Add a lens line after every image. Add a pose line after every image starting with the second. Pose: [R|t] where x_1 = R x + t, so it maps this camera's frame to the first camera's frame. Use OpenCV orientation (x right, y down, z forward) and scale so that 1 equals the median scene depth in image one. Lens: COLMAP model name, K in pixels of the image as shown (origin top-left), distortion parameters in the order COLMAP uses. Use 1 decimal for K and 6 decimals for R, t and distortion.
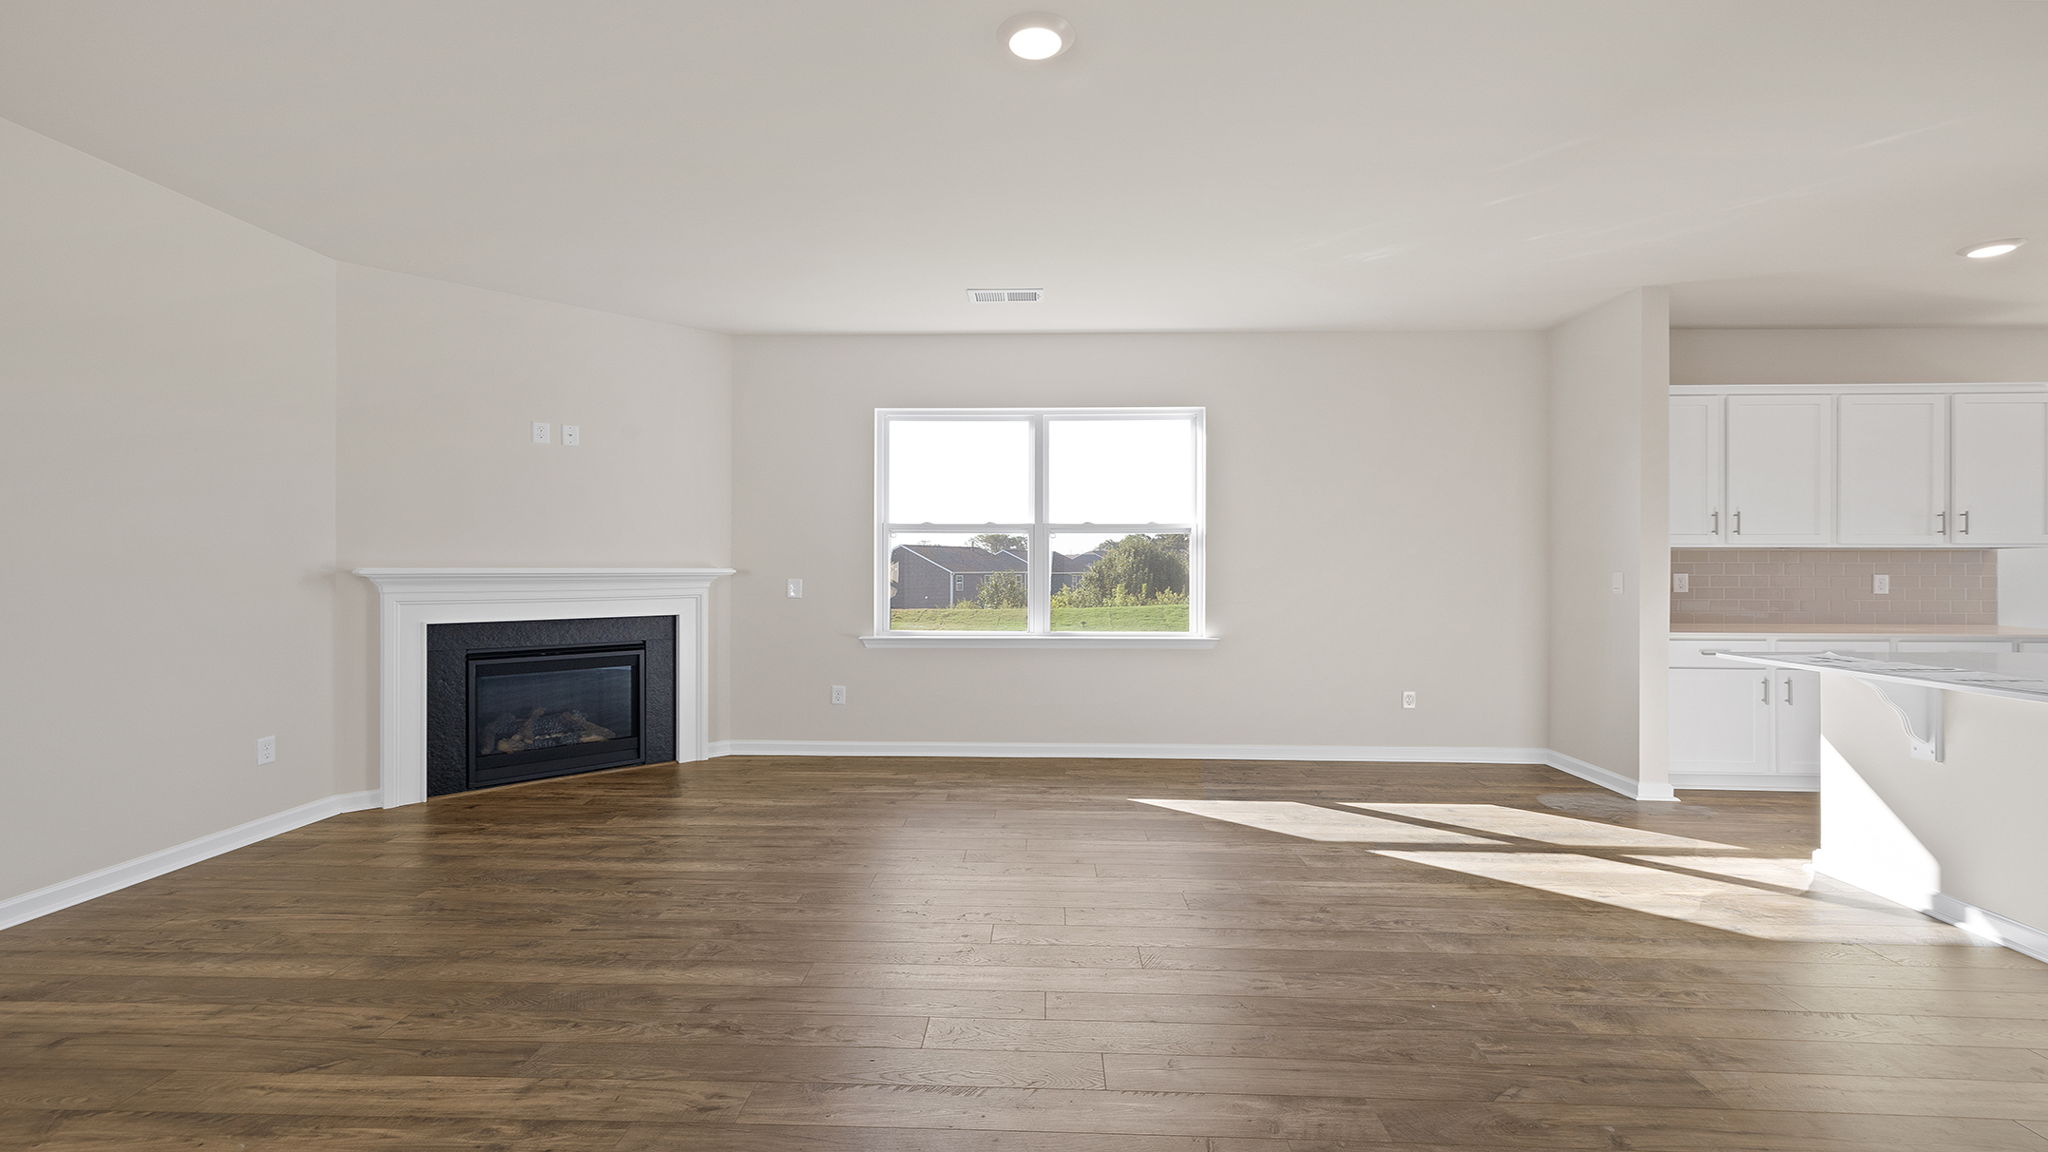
lens RADIAL K [[887.9, 0, 1022.6], [0, 887.9, 554.5], [0, 0, 1]] dist [0.000011, -0.000174]
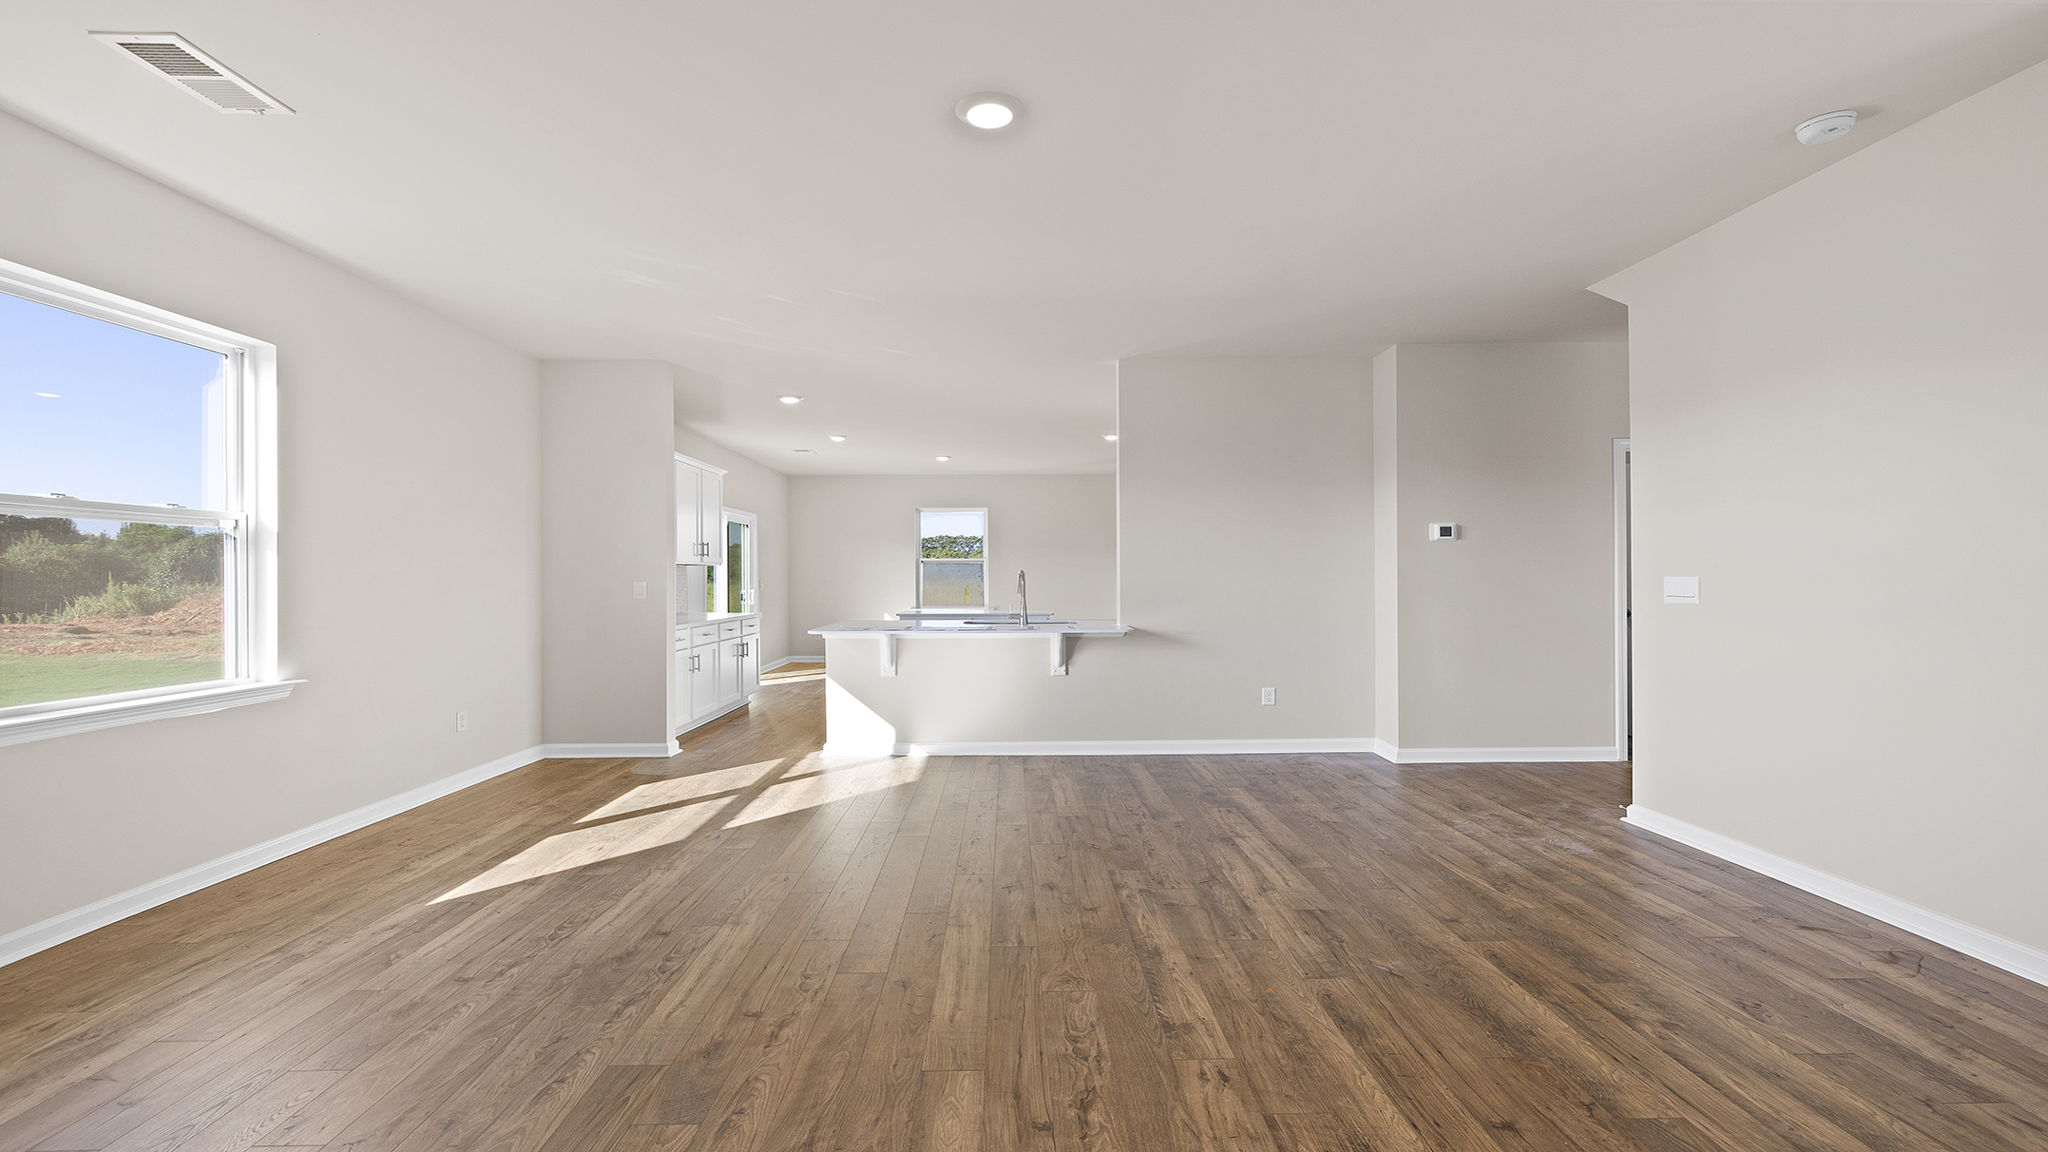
lens RADIAL K [[861.0, 0, 1020.9], [0, 861.0, 572.7], [0, 0, 1]] dist [-0.001204, -0.000209]
pose [[-0.051965, 0.003819, 0.998642, -0.880185], [-0.007571, 0.999962, -0.004218, 0.011866], [-0.998620, -0.007780, -0.051935, 0.827334]]
